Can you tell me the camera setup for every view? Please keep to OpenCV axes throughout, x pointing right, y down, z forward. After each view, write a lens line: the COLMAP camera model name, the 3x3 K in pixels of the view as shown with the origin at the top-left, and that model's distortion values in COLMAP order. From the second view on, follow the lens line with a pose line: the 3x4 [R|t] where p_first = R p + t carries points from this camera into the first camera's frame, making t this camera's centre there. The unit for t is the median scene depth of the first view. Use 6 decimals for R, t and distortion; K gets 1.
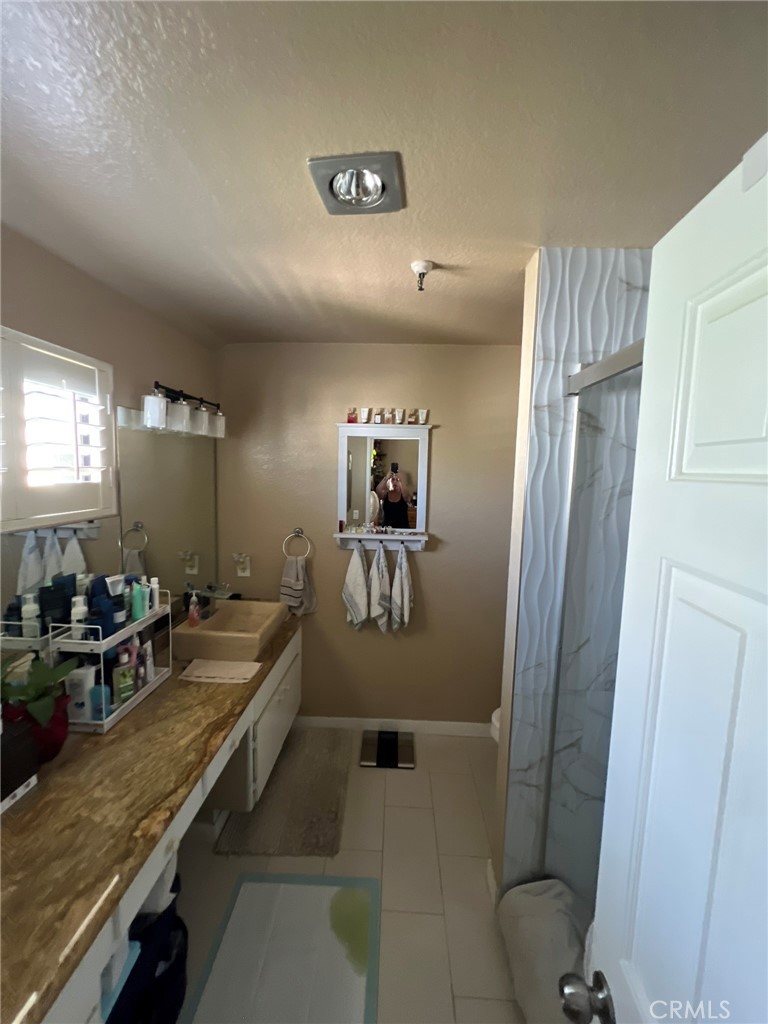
lens RADIAL K [[413.8, 0, 382.0], [0, 413.8, 511.8], [0, 0, 1]] dist [0.000759, -0.000348]
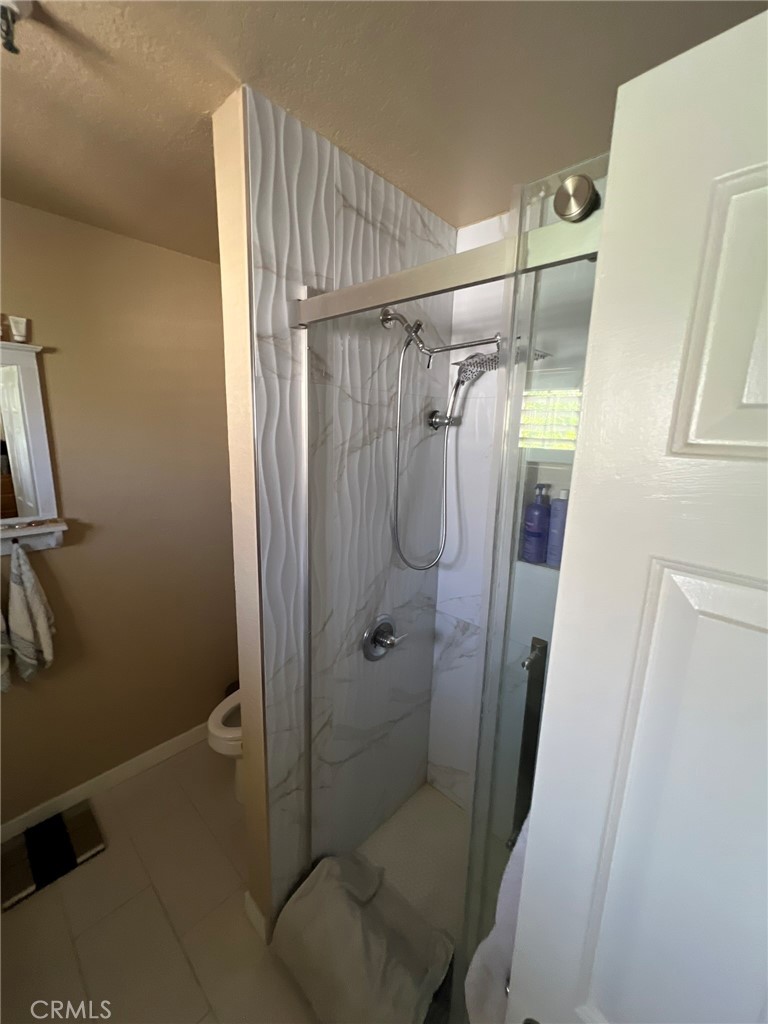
lens RADIAL K [[411.5, 0, 384.0], [0, 411.5, 511.0], [0, 0, 1]] dist [-0.001837, -0.000266]
pose [[0.653659, -0.158960, 0.739906, -0.065199], [0.066469, 0.985972, 0.153103, -0.045910], [-0.753864, -0.050897, 0.655056, 0.342117]]
